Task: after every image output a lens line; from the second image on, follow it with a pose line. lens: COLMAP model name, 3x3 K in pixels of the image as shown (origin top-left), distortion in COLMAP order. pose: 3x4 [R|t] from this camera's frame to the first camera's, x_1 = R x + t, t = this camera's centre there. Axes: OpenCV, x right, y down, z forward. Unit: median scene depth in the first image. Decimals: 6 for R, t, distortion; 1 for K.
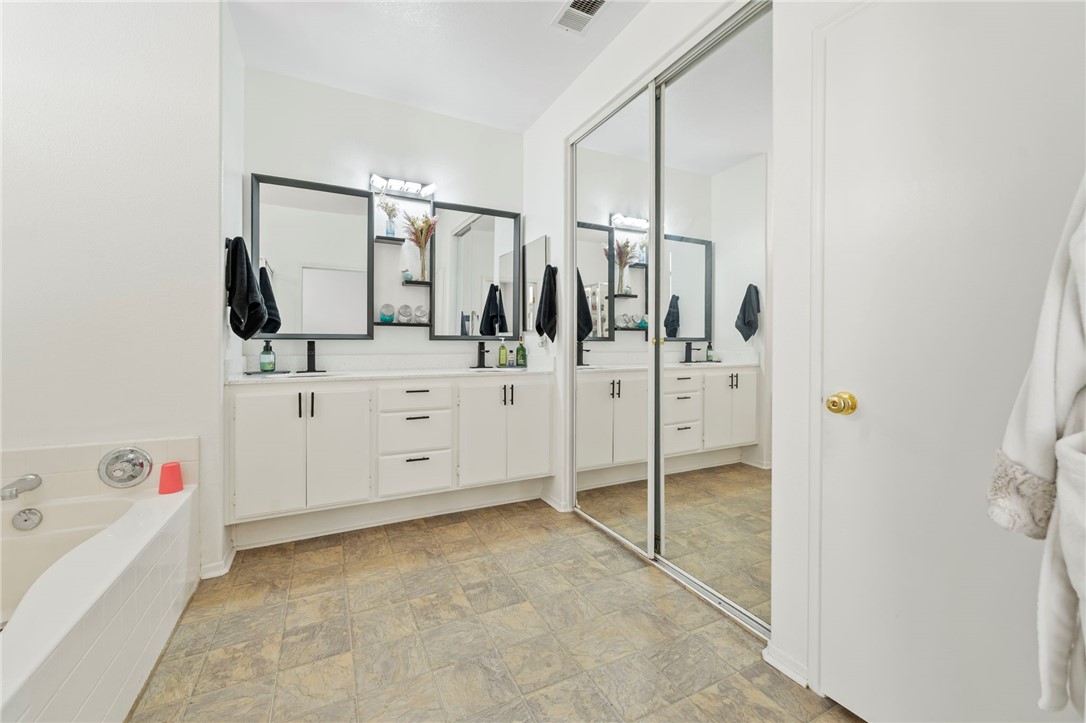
lens RADIAL K [[441.3, 0, 546.9], [0, 441.3, 345.2], [0, 0, 1]] dist [-0.000457, -0.000112]
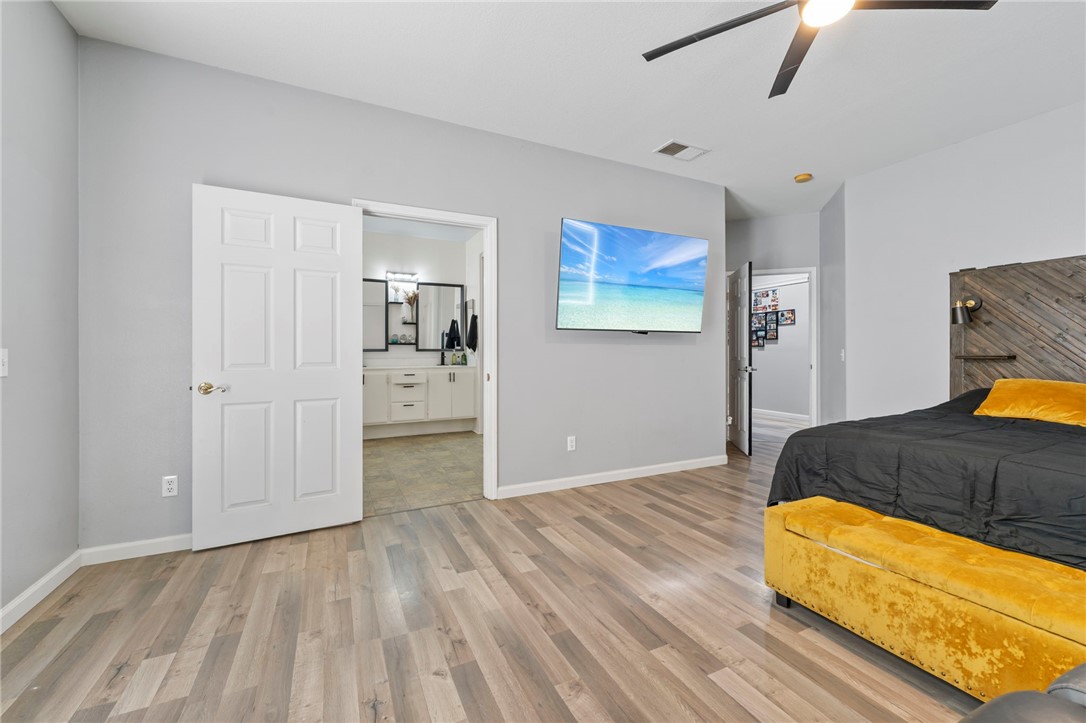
lens RADIAL K [[438.6, 0, 547.8], [0, 438.6, 348.1], [0, 0, 1]] dist [-0.000936, -0.000124]
pose [[0.999926, -0.006214, -0.010470, 0.410593], [0.006125, 0.999945, -0.008513, -0.007198], [0.010522, 0.008449, 0.999909, -1.143155]]
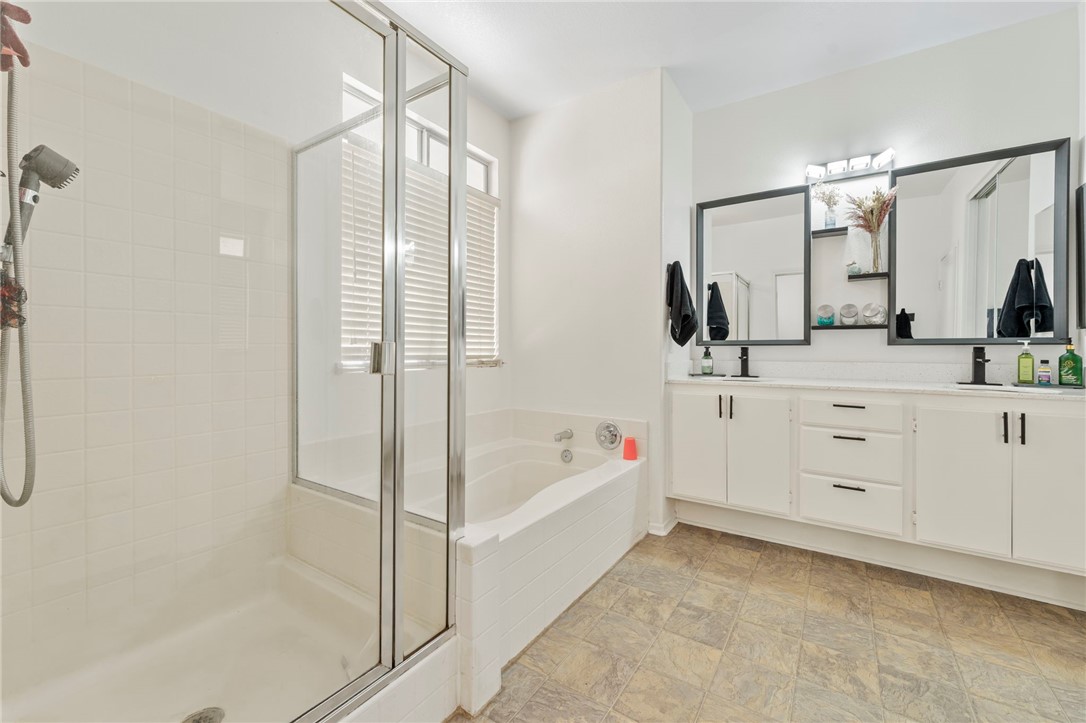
lens RADIAL K [[438.6, 0, 547.8], [0, 438.6, 348.1], [0, 0, 1]] dist [-0.000936, -0.000124]
pose [[0.489972, -0.003549, -0.871731, 0.145093], [-0.003081, 0.999978, -0.005803, 0.000309], [0.871733, 0.005529, 0.489951, 0.087976]]
